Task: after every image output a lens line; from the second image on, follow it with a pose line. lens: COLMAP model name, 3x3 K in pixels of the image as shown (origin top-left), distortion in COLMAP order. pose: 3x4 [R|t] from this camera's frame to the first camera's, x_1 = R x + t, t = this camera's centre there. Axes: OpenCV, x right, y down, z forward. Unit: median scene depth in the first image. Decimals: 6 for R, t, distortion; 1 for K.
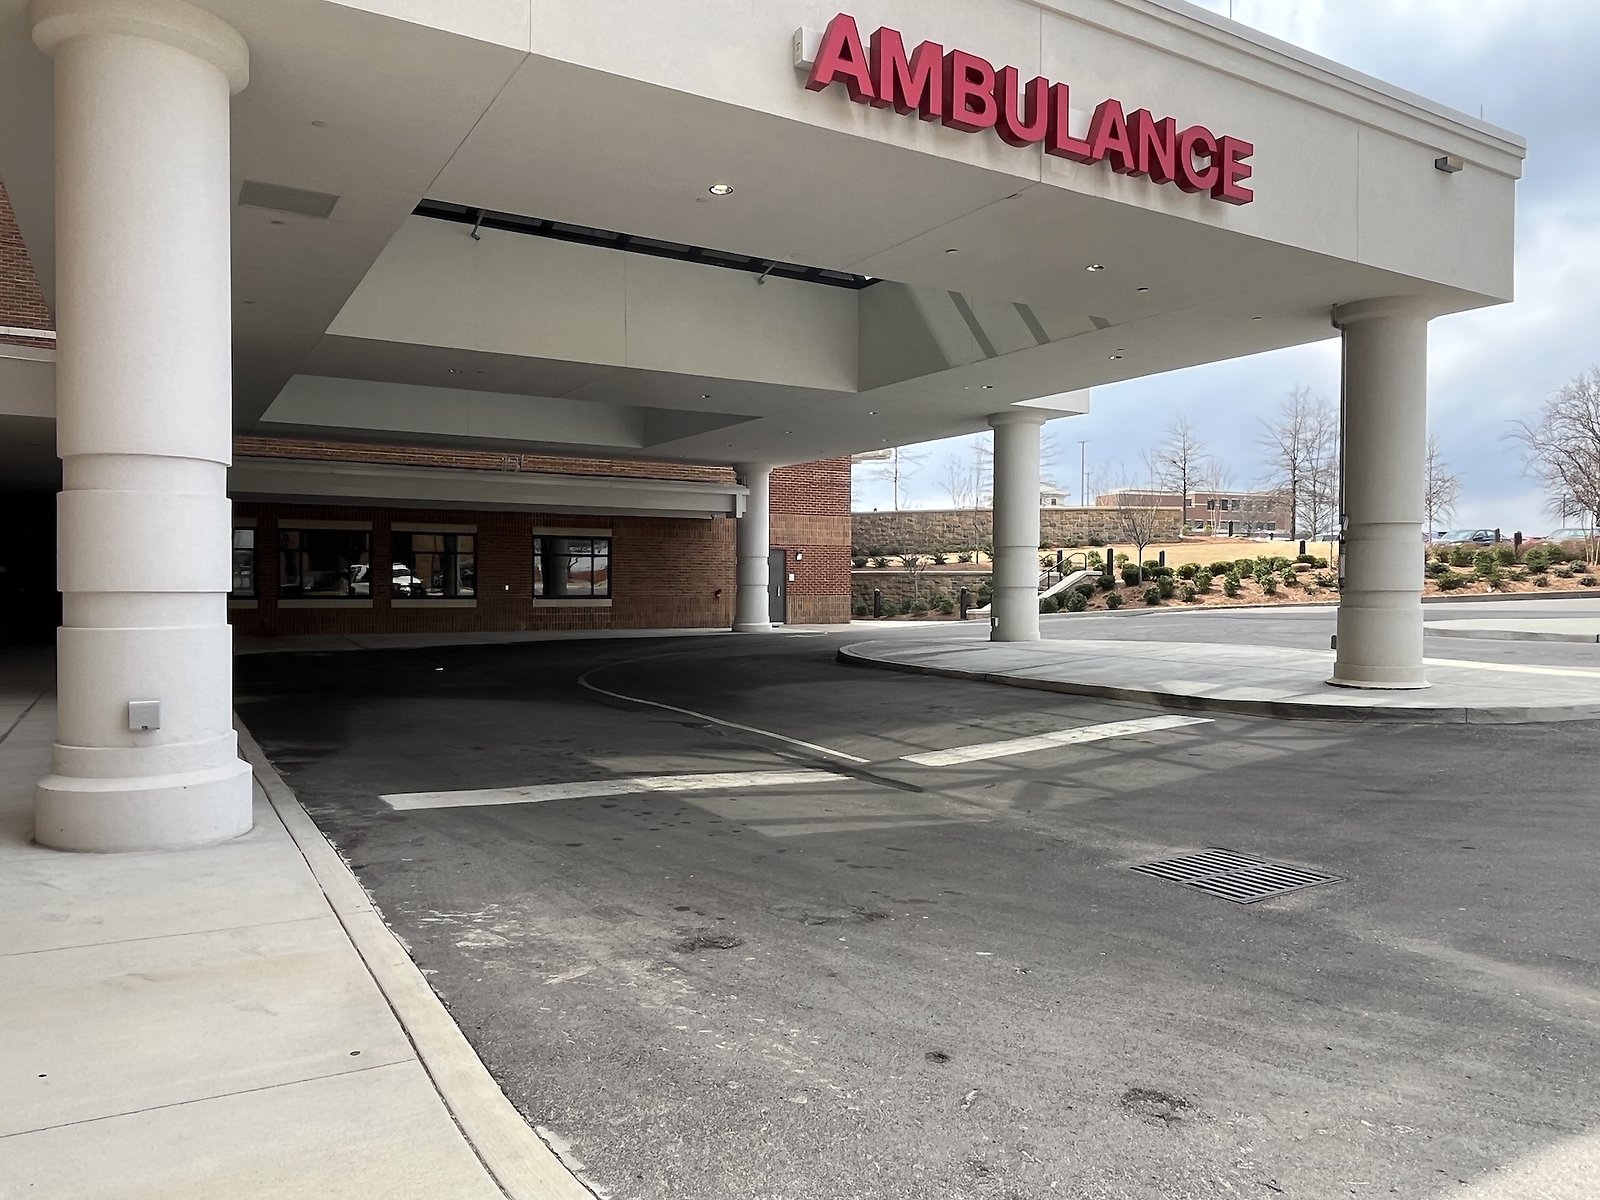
lens RADIAL K [[1112.4, 0, 810.6], [0, 1112.4, 600.4], [0, 0, 1]] dist [-0.007722, 0.002886]
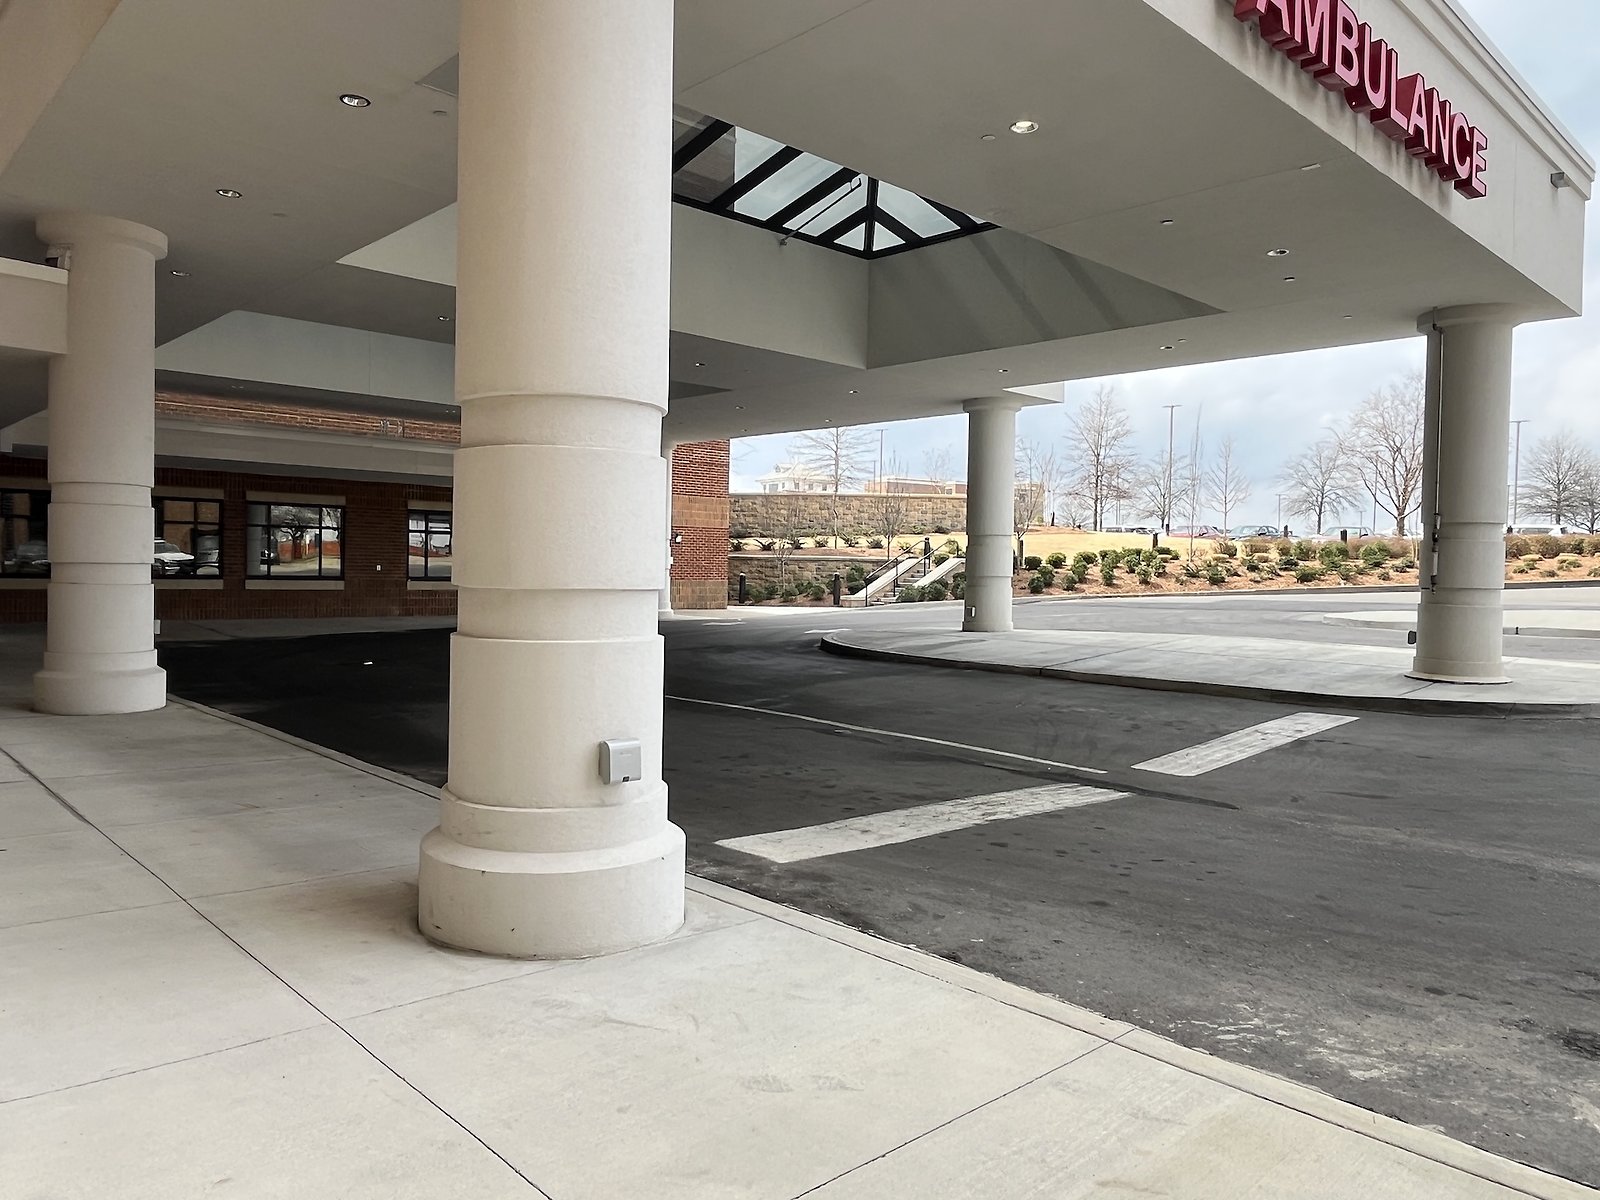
lens RADIAL K [[1112.4, 0, 814.4], [0, 1112.4, 590.3], [0, 0, 1]] dist [-0.007722, 0.002886]
pose [[0.974786, 0.009479, 0.222938, -0.204585], [-0.011096, 0.999920, 0.005998, -0.004227], [-0.222864, -0.008321, 0.974814, 0.086672]]
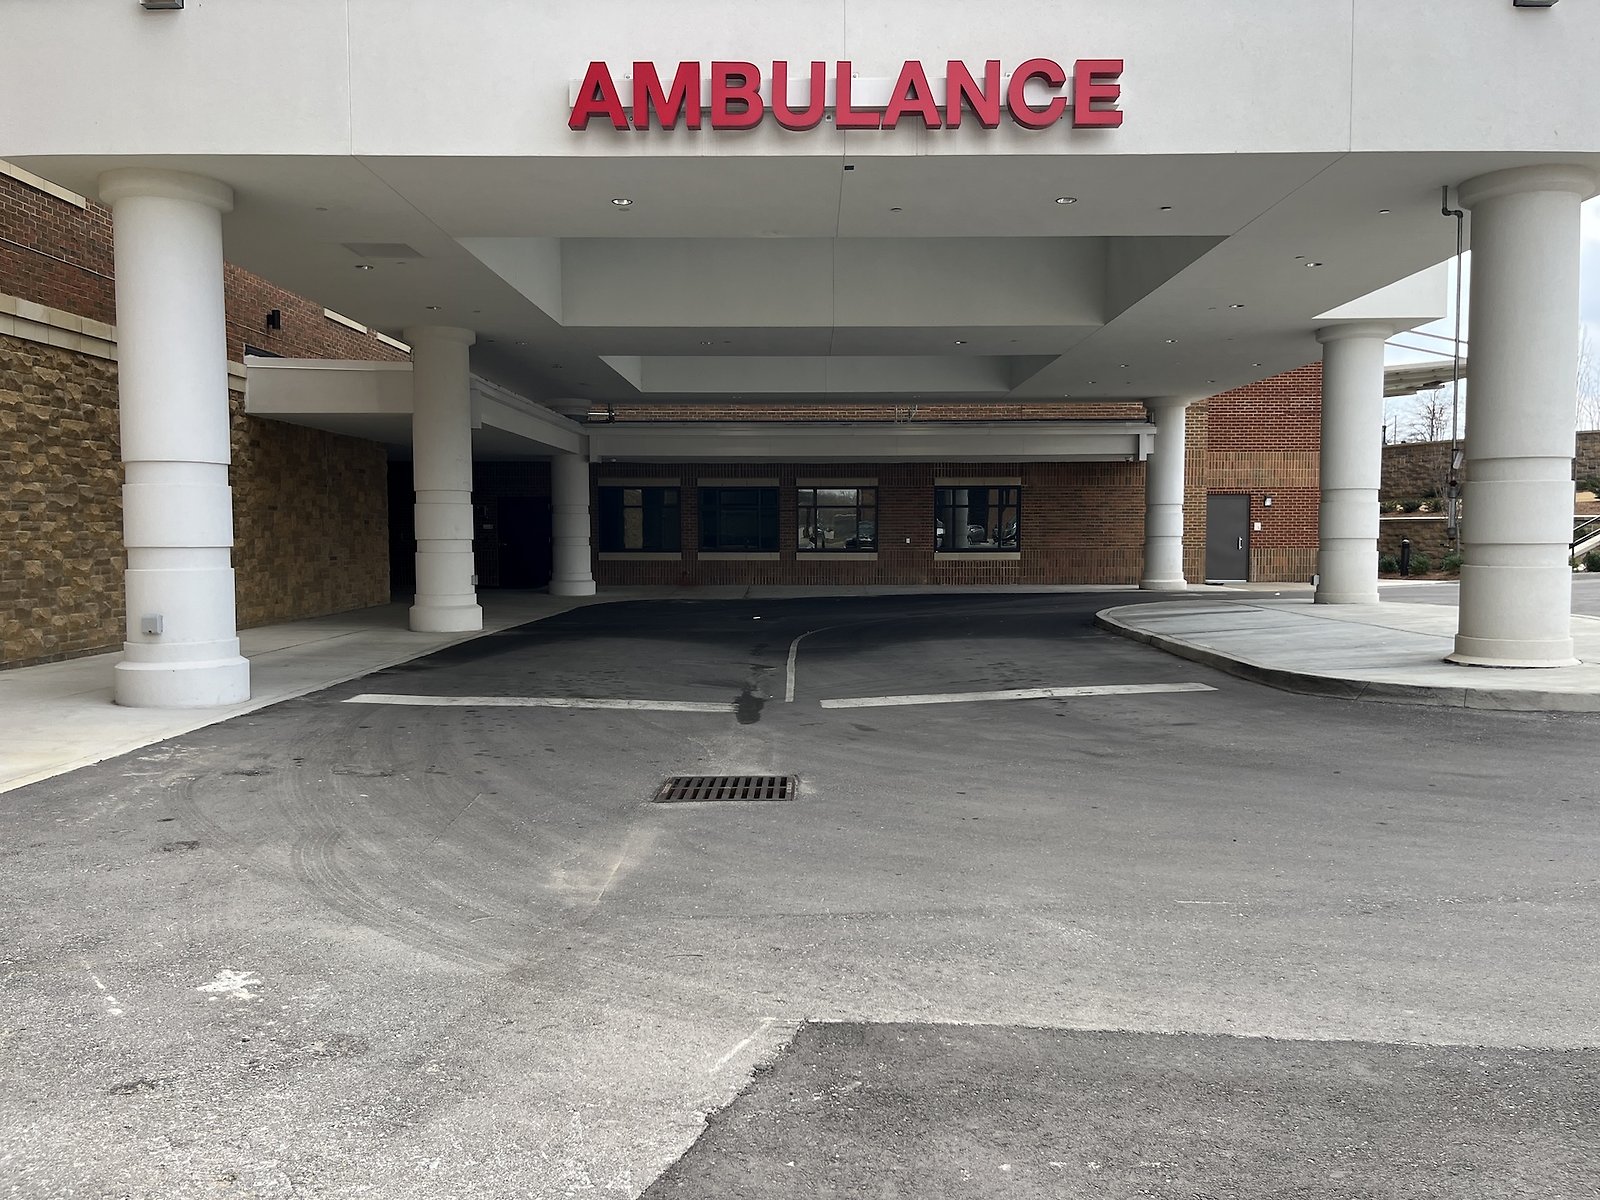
lens RADIAL K [[1289.4, 0, 796.1], [0, 1289.4, 609.2], [0, 0, 1]] dist [0.026334, -0.009750]
pose [[0.850057, 0.024986, -0.526098, 0.380863], [-0.002122, 0.999029, 0.044018, -0.001050], [0.526687, -0.036301, 0.849284, -0.036350]]
